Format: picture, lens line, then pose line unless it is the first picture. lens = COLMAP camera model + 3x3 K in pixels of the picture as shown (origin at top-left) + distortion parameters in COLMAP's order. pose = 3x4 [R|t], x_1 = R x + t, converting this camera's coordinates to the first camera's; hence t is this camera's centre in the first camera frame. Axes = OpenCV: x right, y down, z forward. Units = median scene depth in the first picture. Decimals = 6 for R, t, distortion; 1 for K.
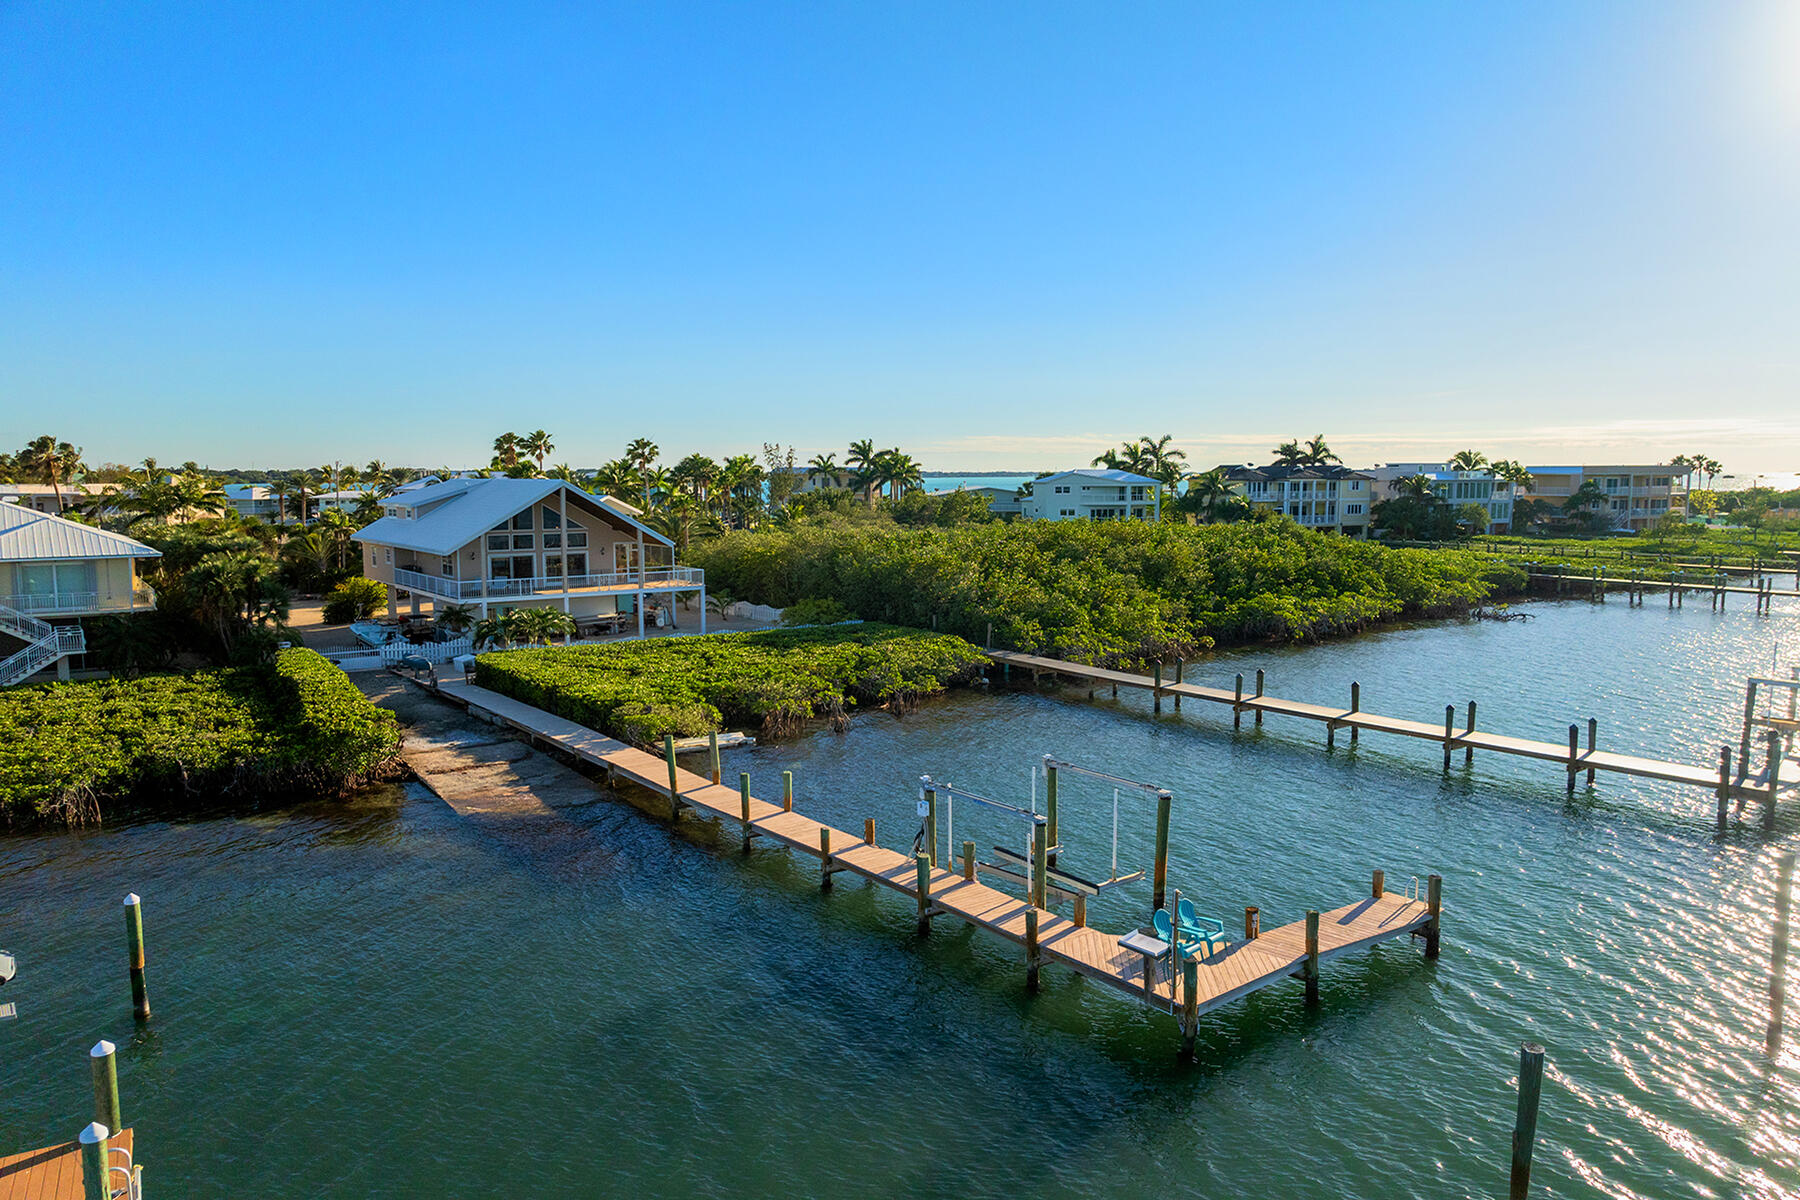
lens RADIAL K [[1284.4, 0, 927.5], [0, 1284.4, 576.3], [0, 0, 1]] dist [-0.049548, 0.026174]
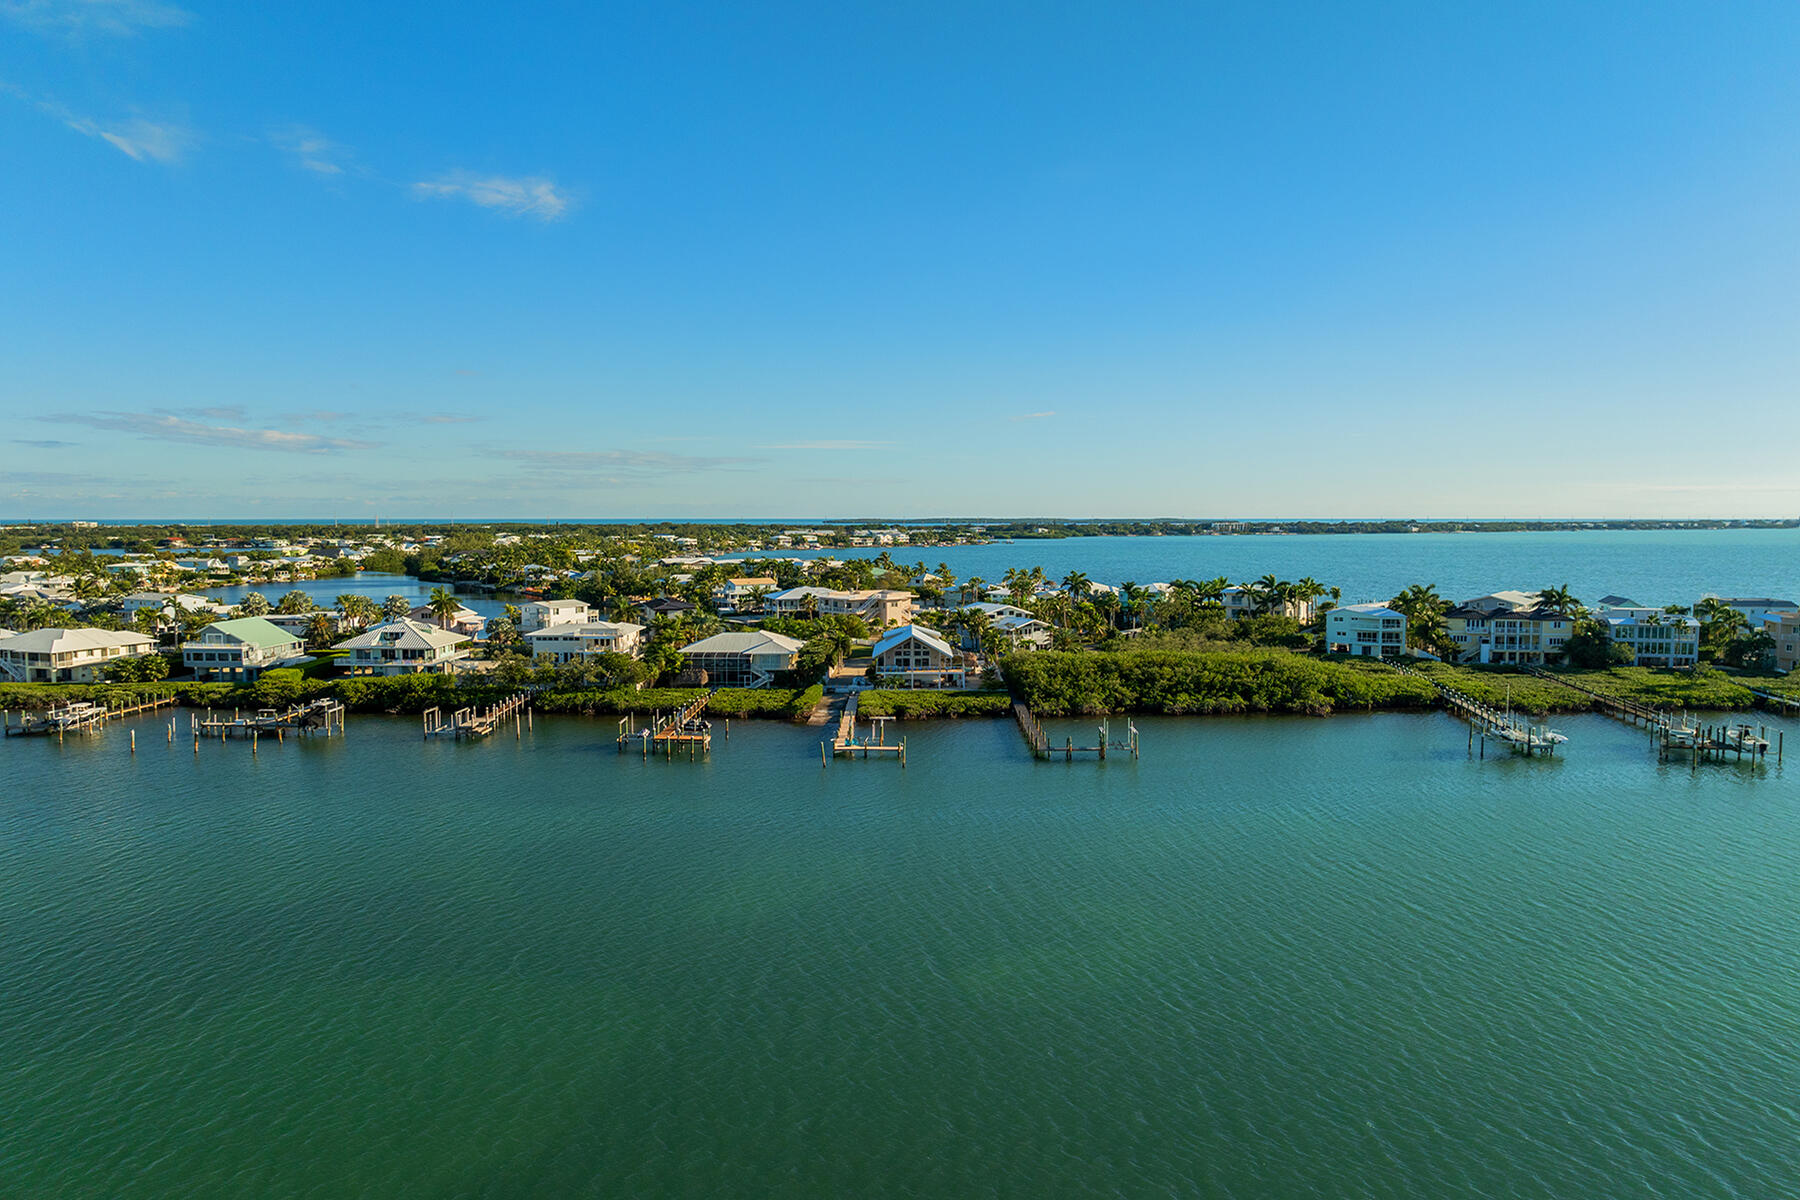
lens RADIAL K [[1284.4, 0, 895.8], [0, 1284.4, 602.6], [0, 0, 1]] dist [-0.049548, 0.026174]
pose [[0.785957, 0.043775, -0.616730, 1.635380], [-0.049851, 0.998730, 0.007359, -0.181301], [0.616268, 0.024961, 0.787141, -1.483882]]
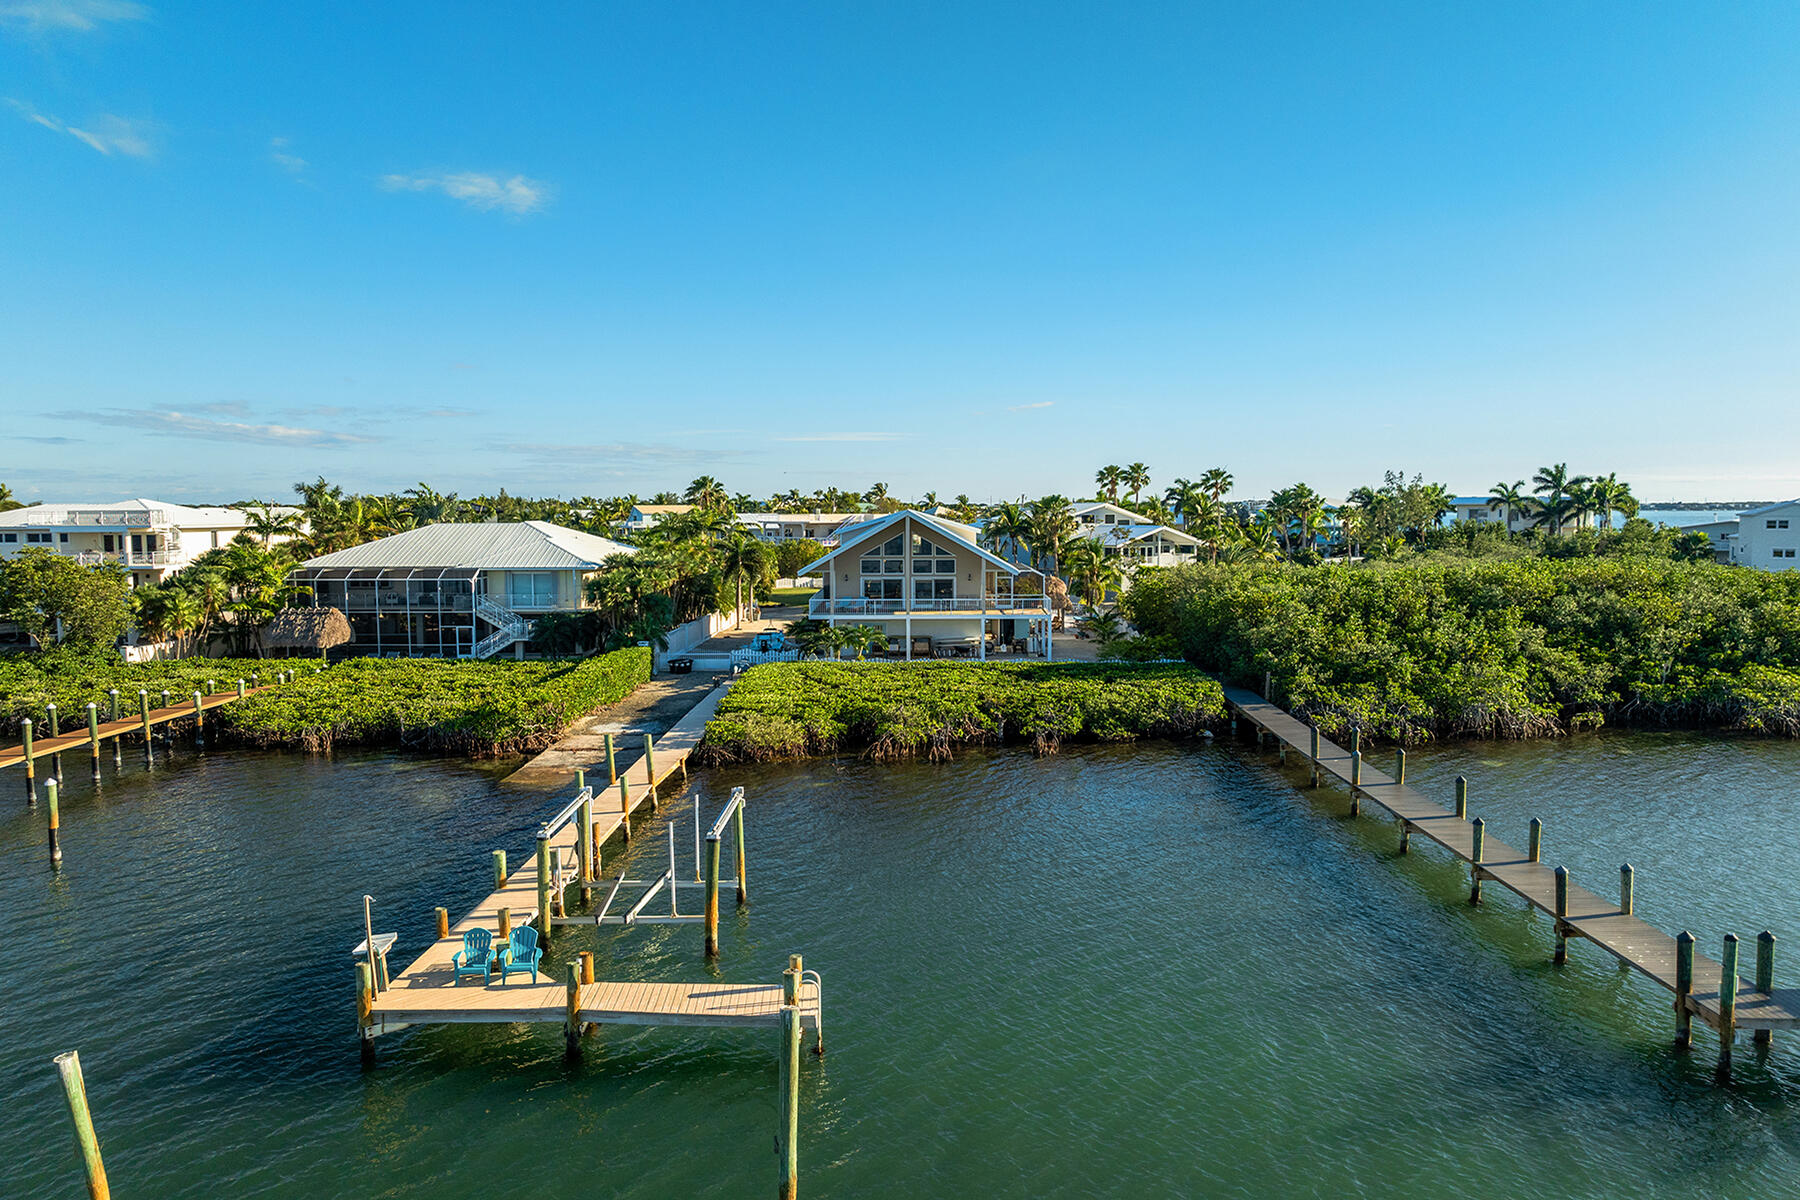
lens RADIAL K [[1284.4, 0, 902.0], [0, 1284.4, 609.7], [0, 0, 1]] dist [-0.049548, 0.026174]
pose [[0.786371, 0.047810, -0.615902, 0.409551], [-0.046117, 0.998762, 0.018648, -0.011914], [0.616031, 0.013740, 0.787602, 0.150751]]
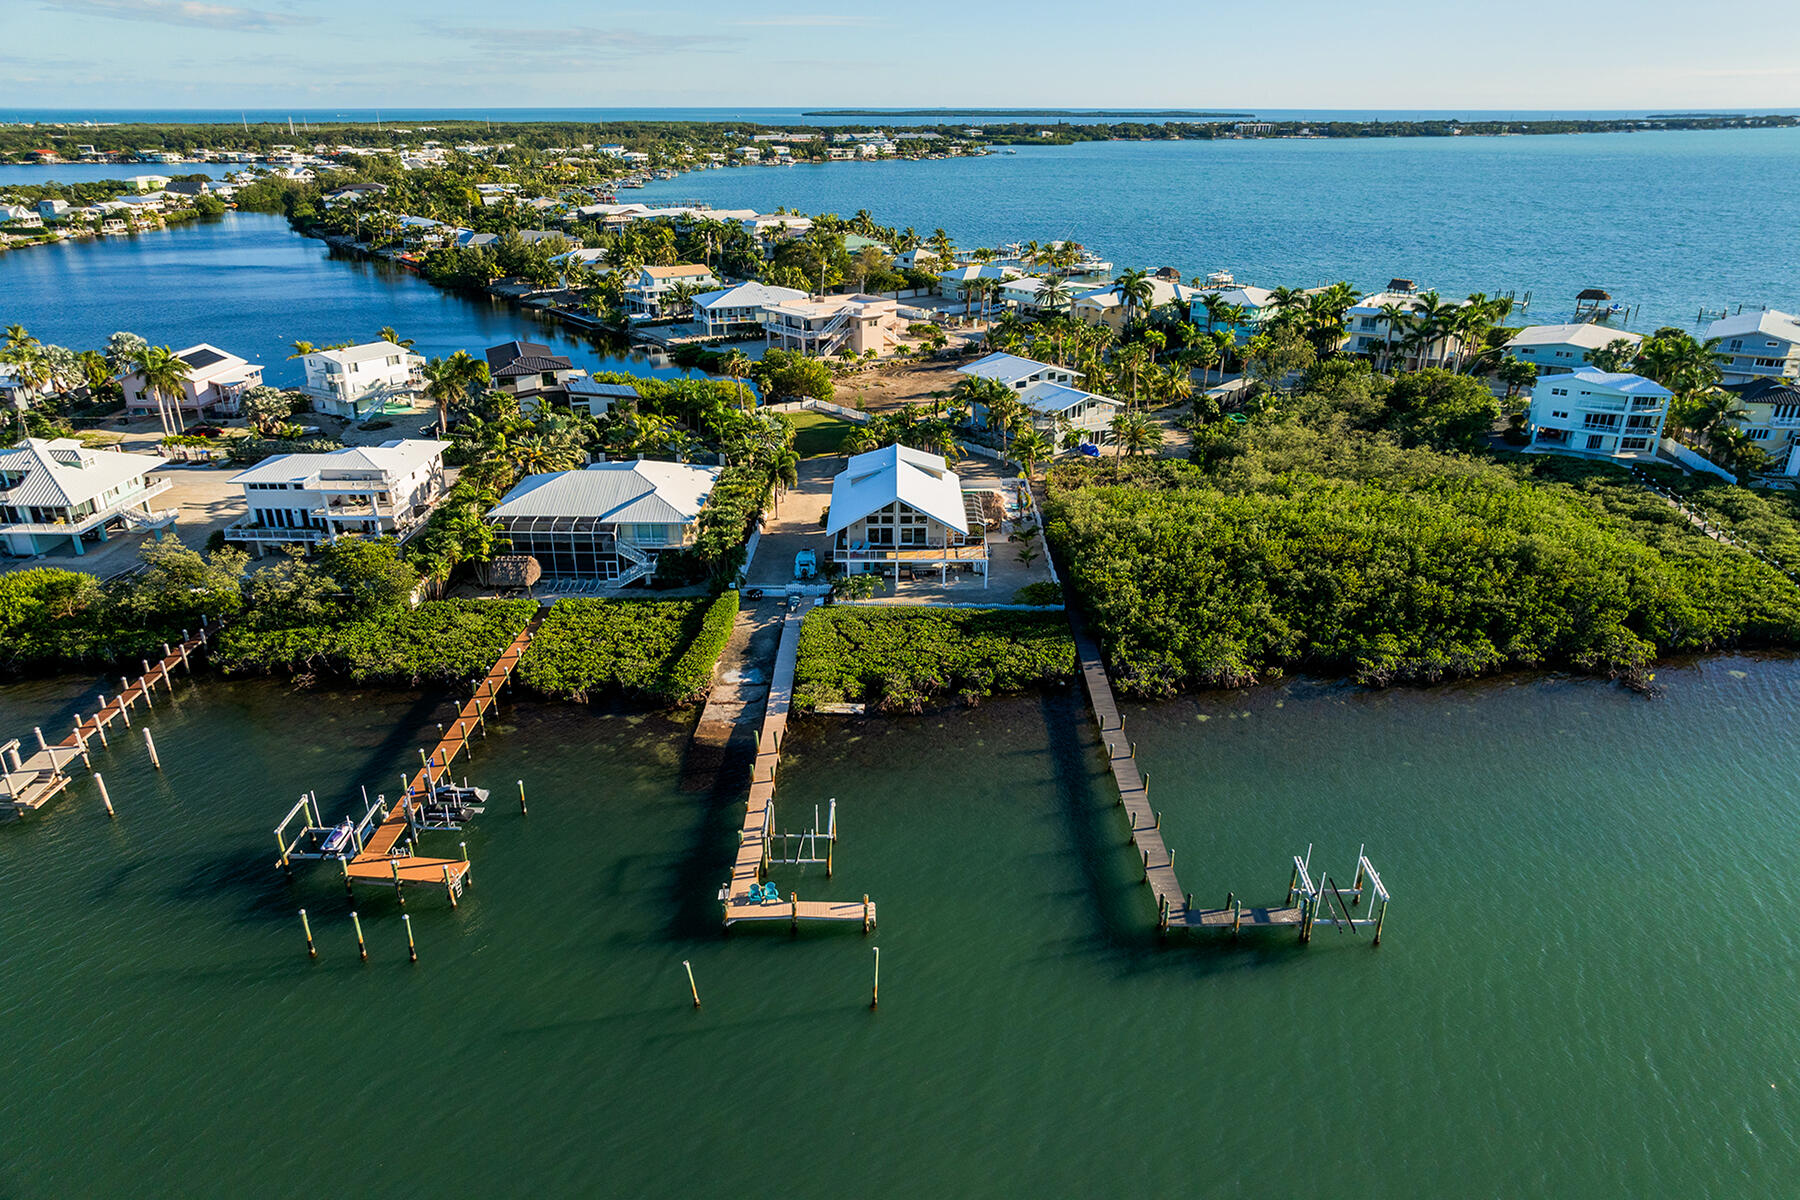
lens RADIAL K [[1284.4, 0, 911.2], [0, 1284.4, 618.5], [0, 0, 1]] dist [-0.049548, 0.026174]
pose [[0.798518, 0.229479, -0.556515, 0.754840], [-0.050395, 0.946726, 0.318072, -0.489600], [0.599858, -0.225941, 0.767542, -0.345186]]
